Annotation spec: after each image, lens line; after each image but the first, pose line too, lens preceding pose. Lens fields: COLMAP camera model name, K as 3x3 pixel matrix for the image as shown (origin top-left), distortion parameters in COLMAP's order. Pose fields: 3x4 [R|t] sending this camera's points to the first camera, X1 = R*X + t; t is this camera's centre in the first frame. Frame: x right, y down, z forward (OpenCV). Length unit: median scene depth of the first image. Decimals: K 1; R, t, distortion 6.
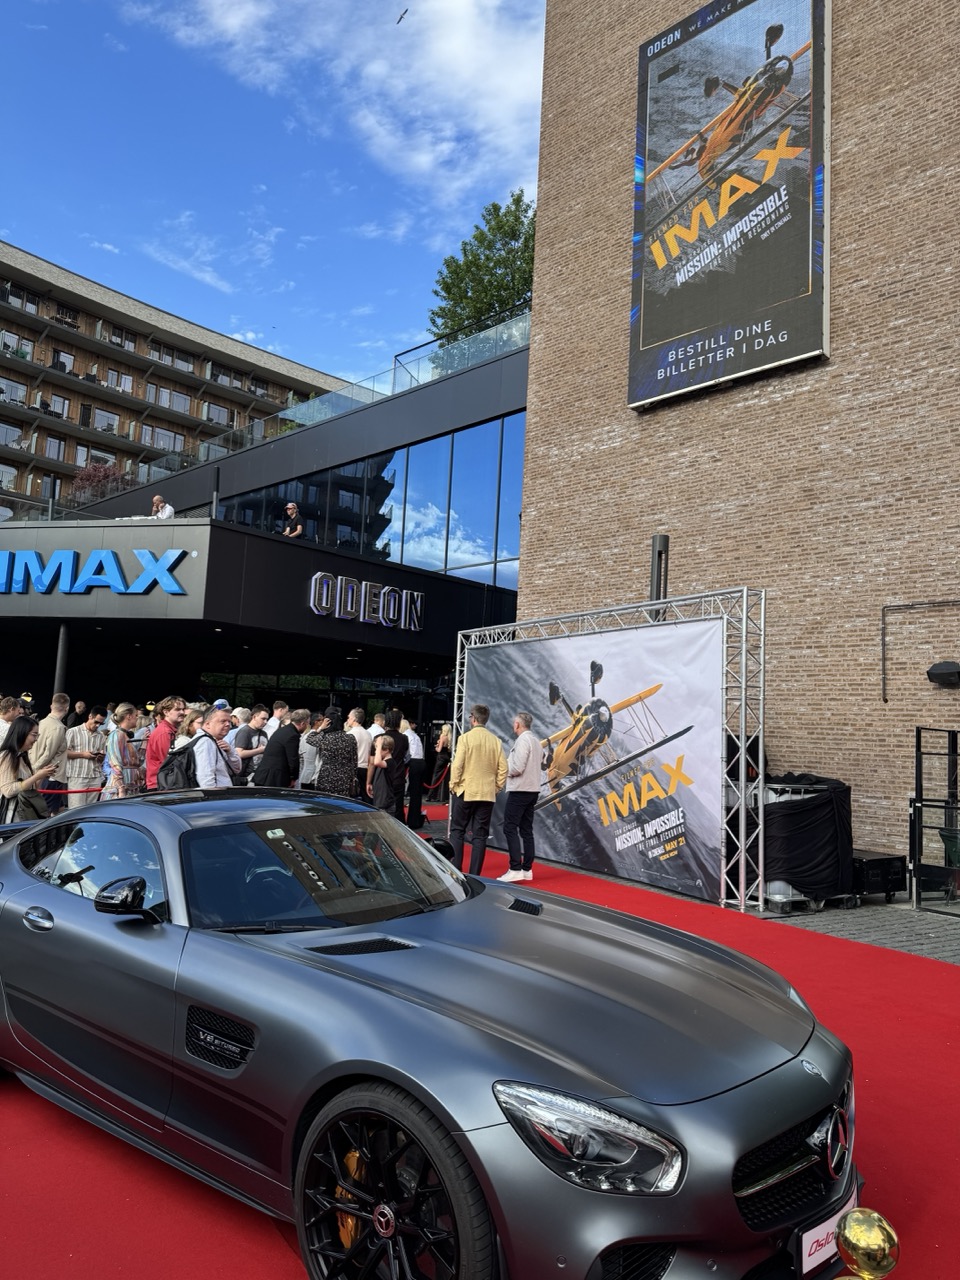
lens RADIAL K [[891.7, 0, 460.9], [0, 891.7, 641.8], [0, 0, 1]] dist [0.132315, -0.205573]
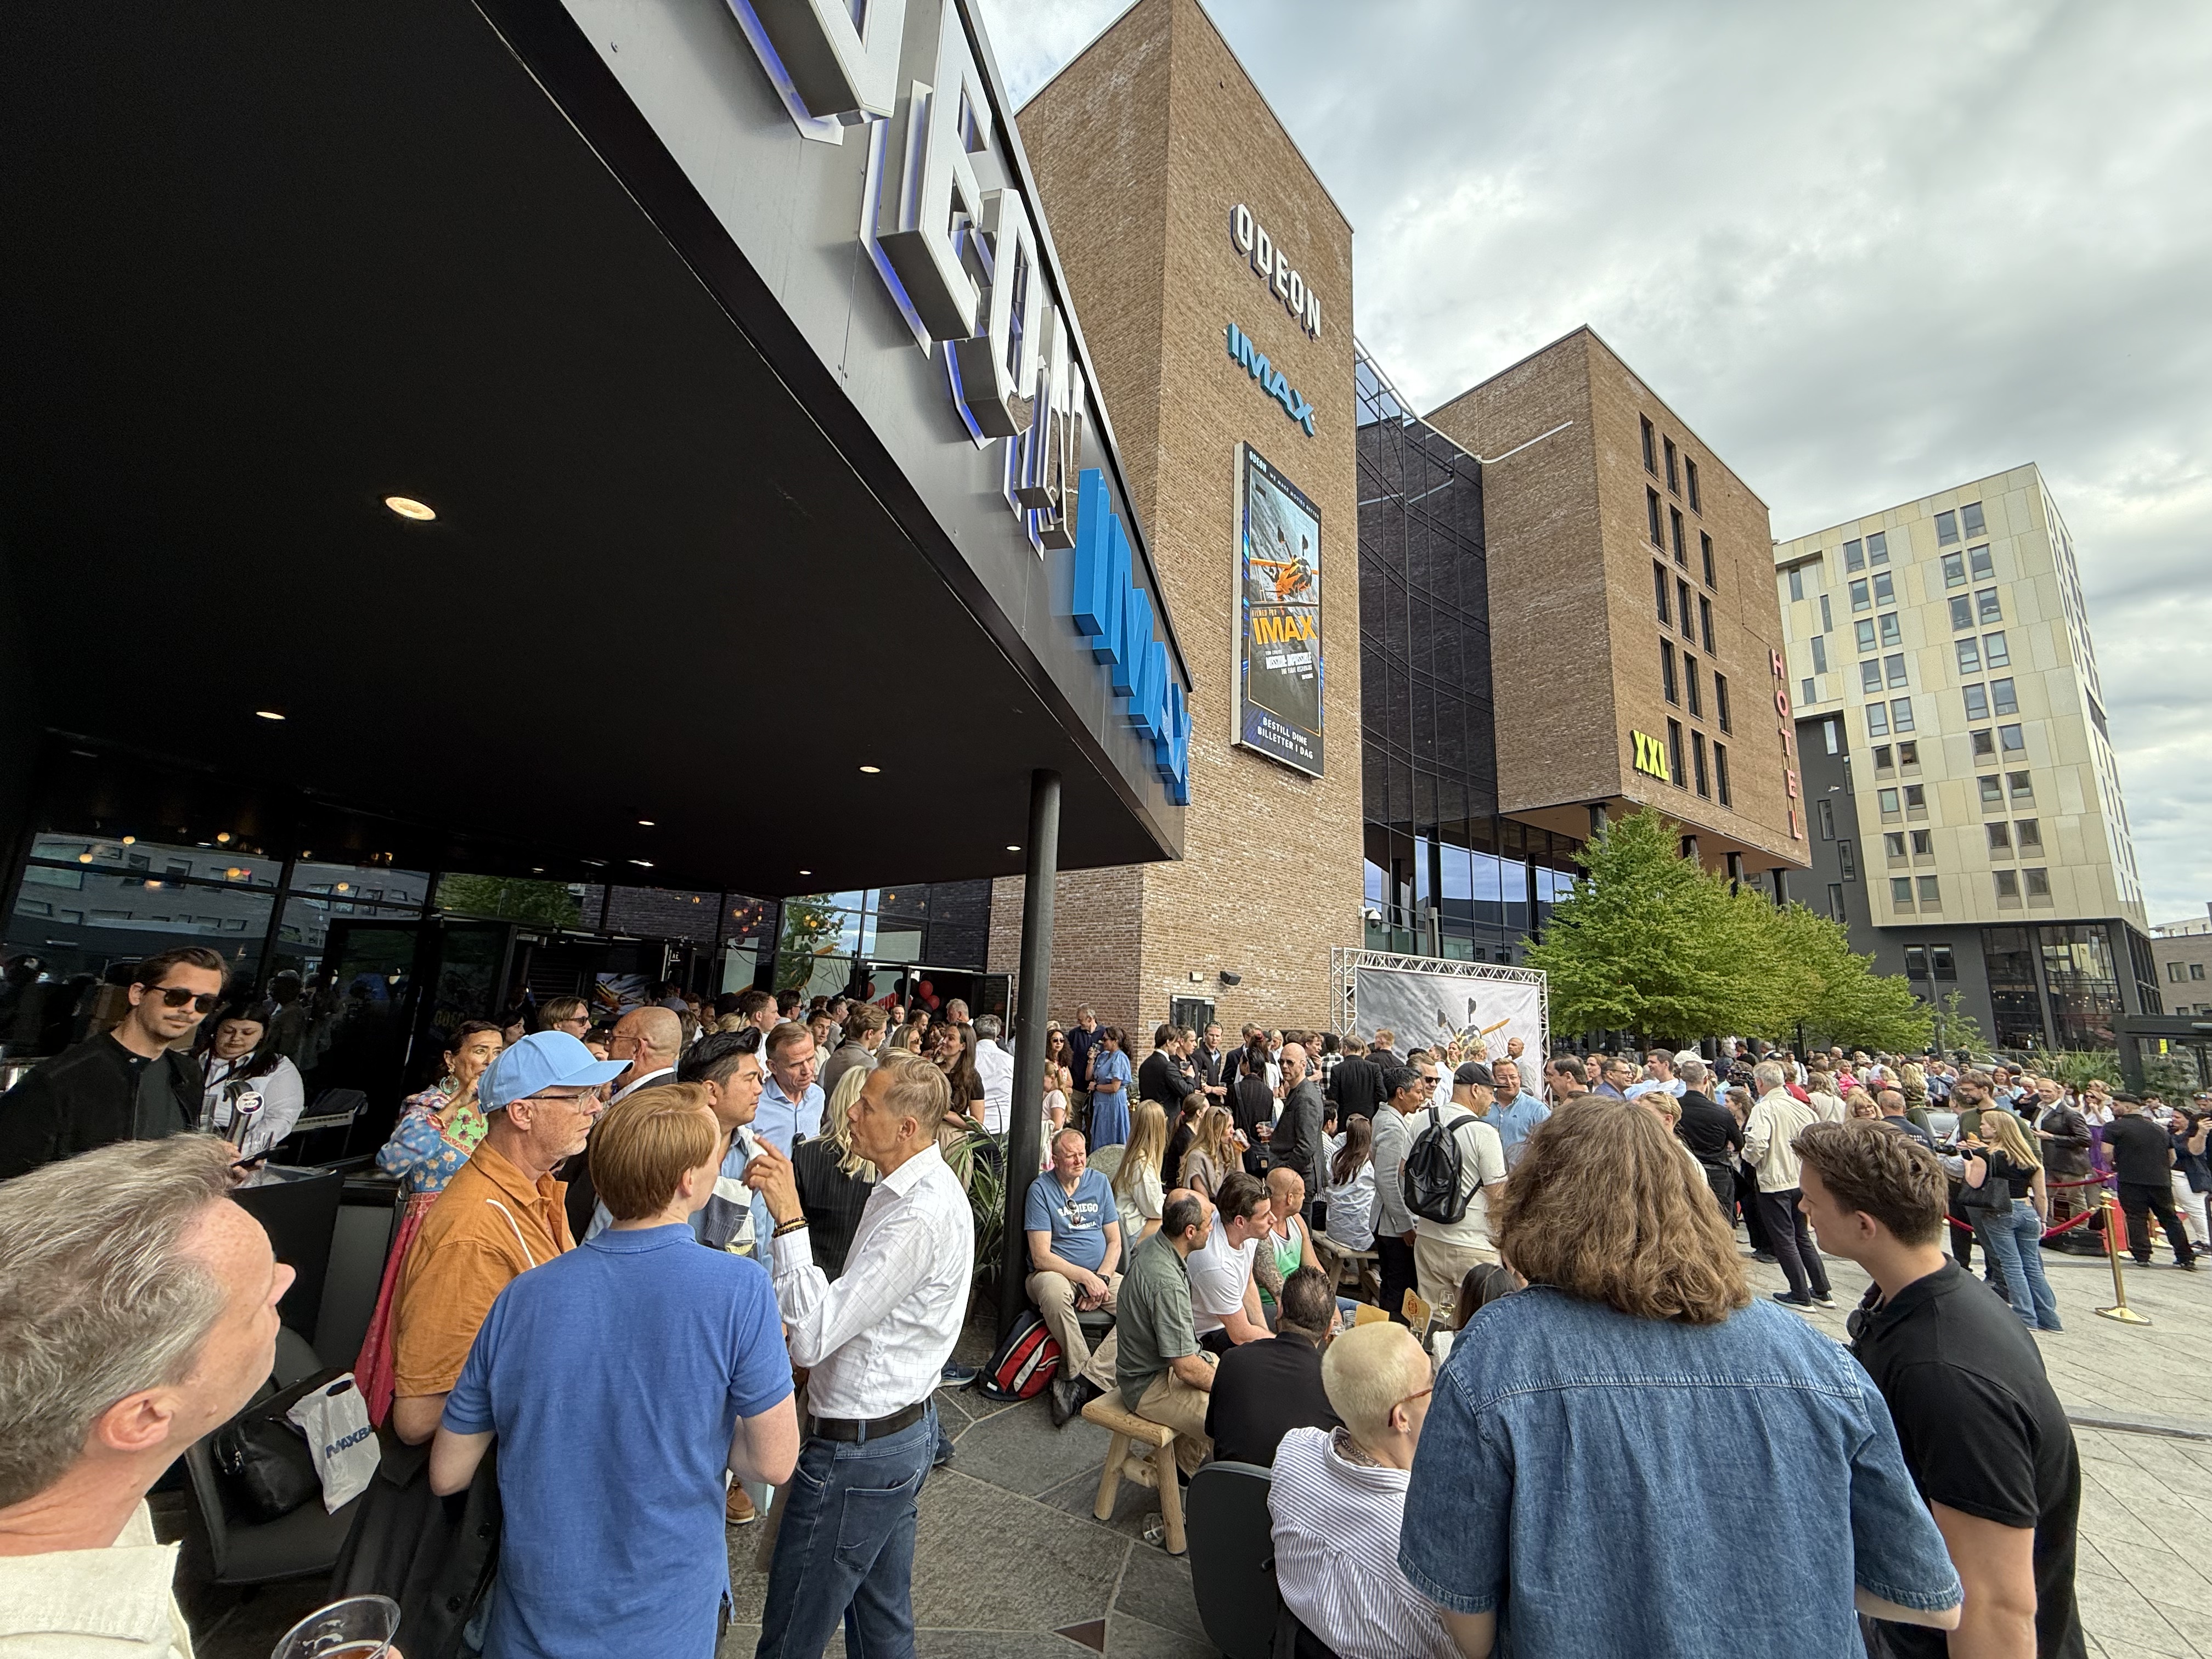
lens RADIAL K [[870.7, 0, 1097.5], [0, 870.7, 827.0], [0, 0, 1]] dist [-0.001962, 0.000354]
pose [[-0.051345, 0.150517, 0.987273, -0.926167], [-0.163439, 0.973982, -0.156991, 0.053145], [-0.985216, -0.169420, -0.025408, 1.242856]]
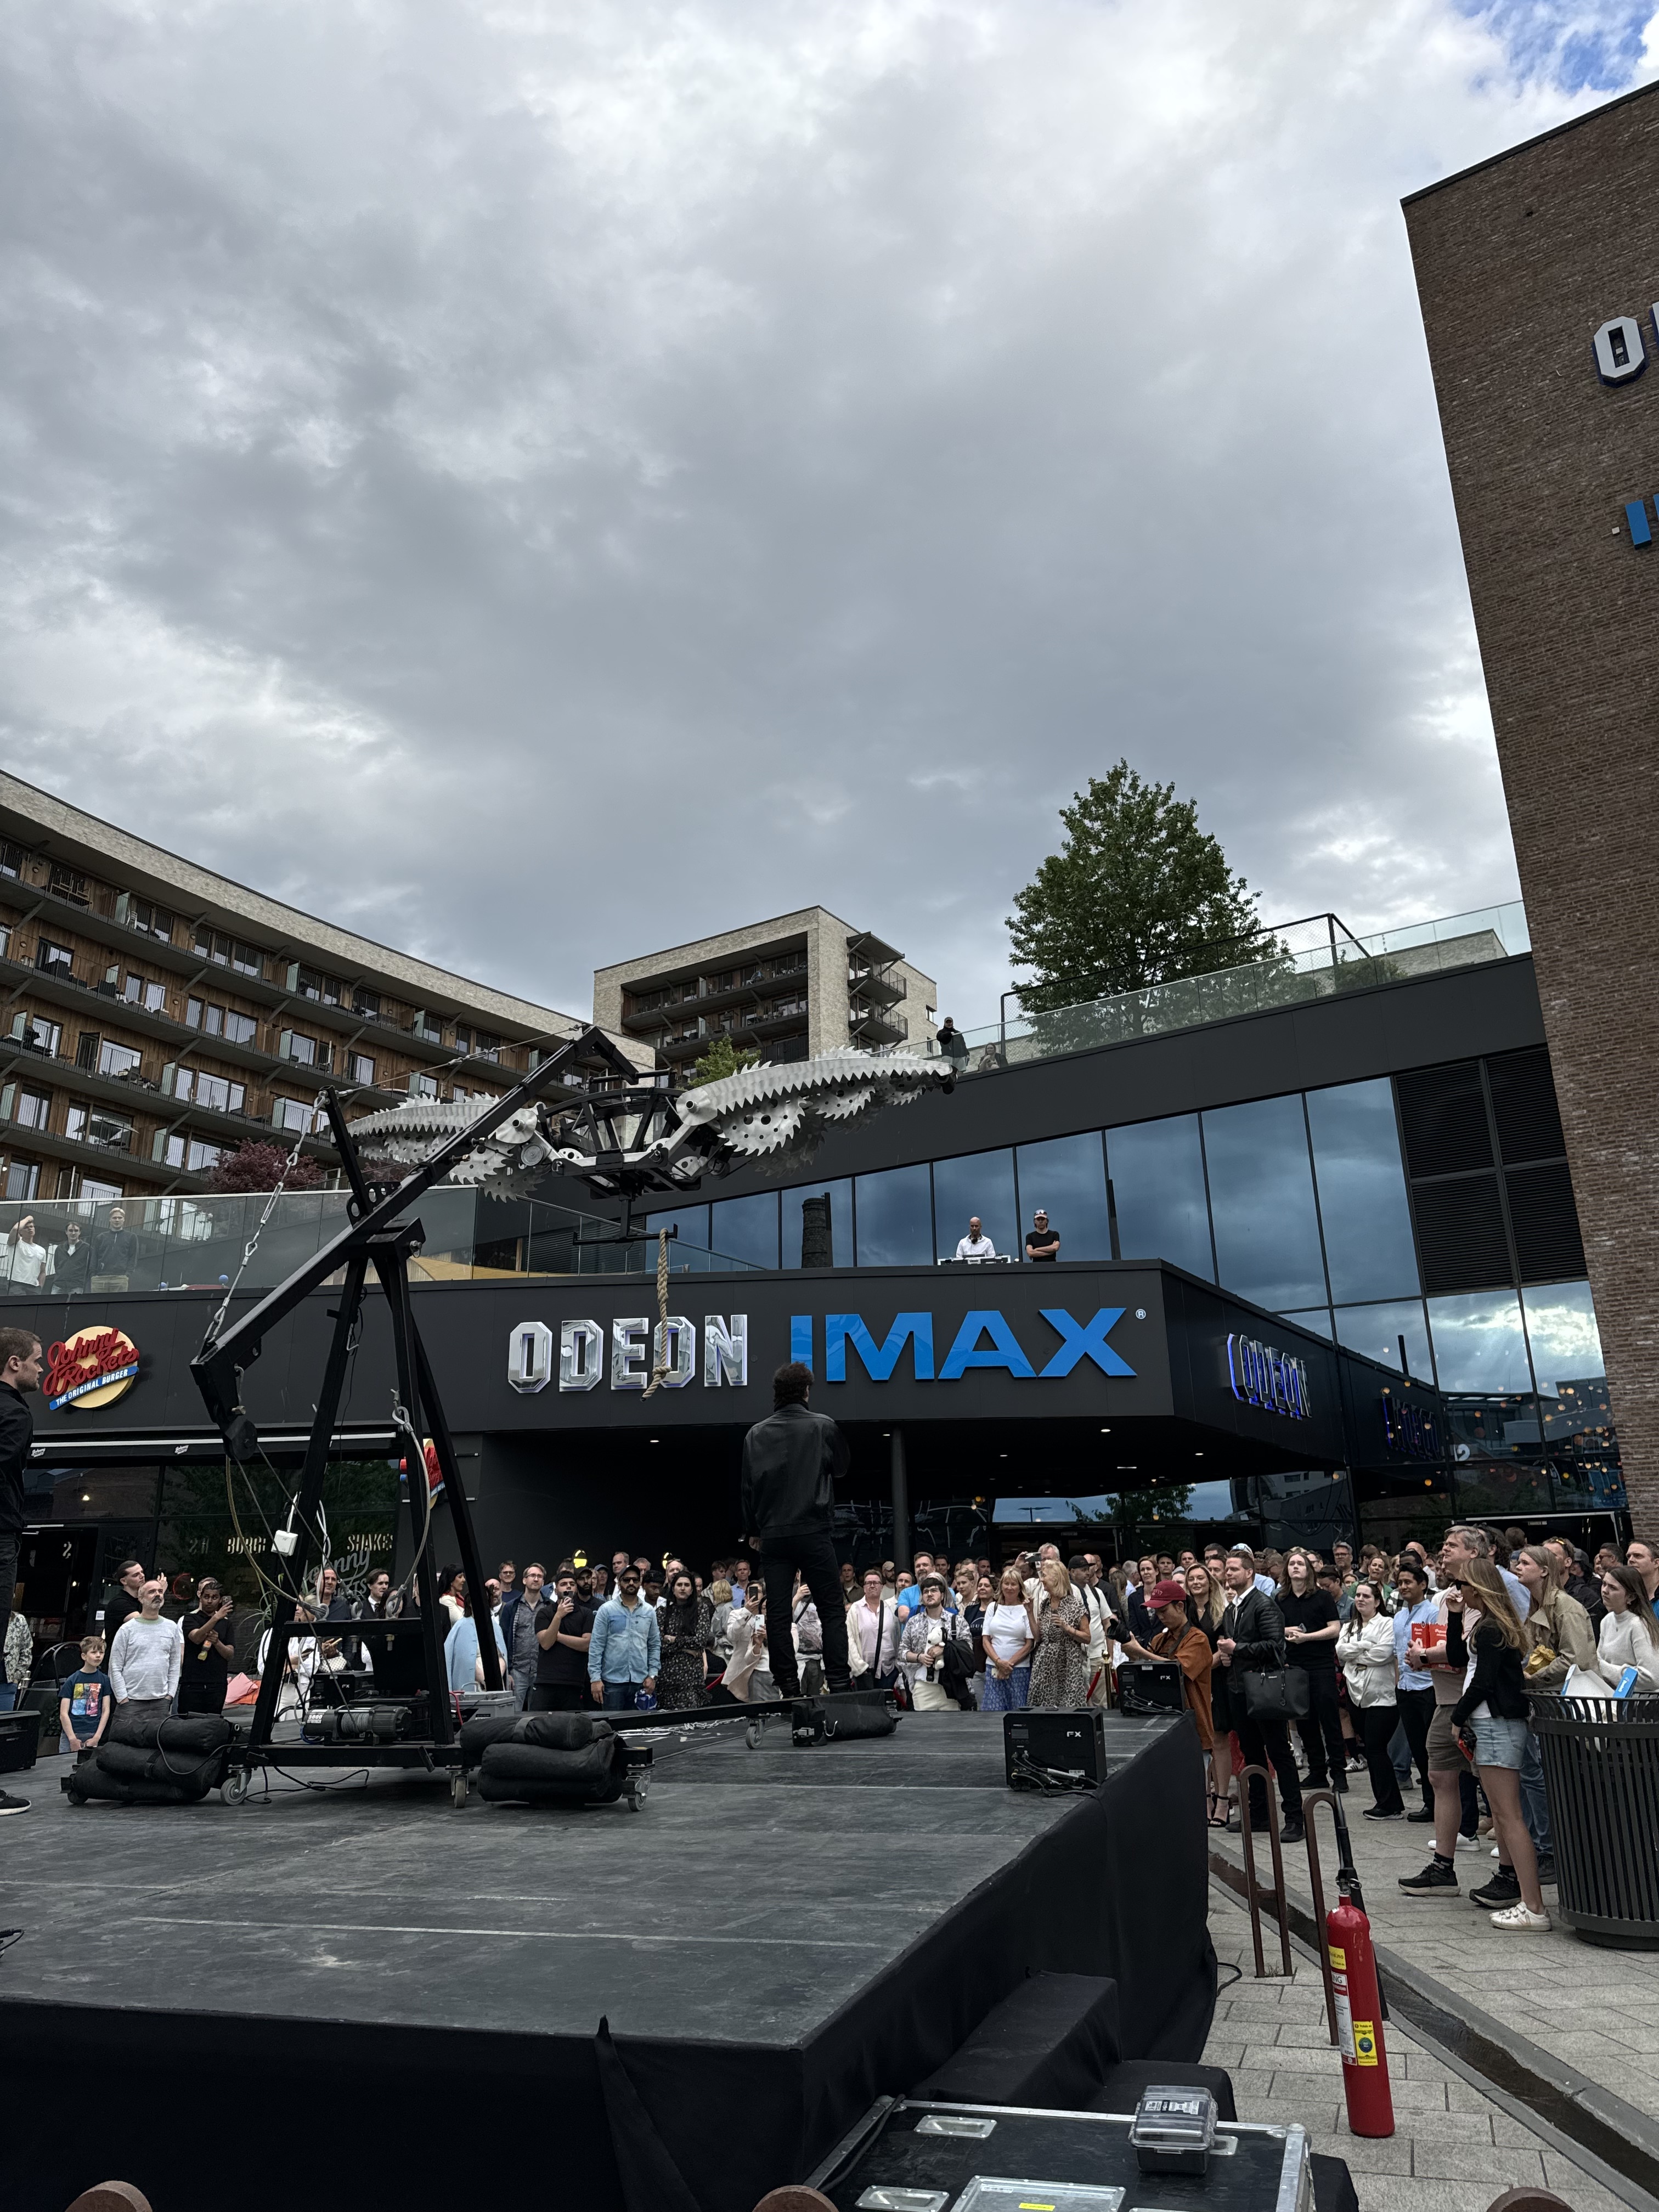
lens RADIAL K [[1541.0, 0, 796.4], [0, 1541.0, 1109.1], [0, 0, 1]] dist [0.132315, -0.205573]
pose [[0.980054, 0.000797, 0.198731, -0.908615], [0.038657, 0.980127, -0.194569, -0.036871], [-0.194937, 0.198370, 0.960546, -0.089910]]
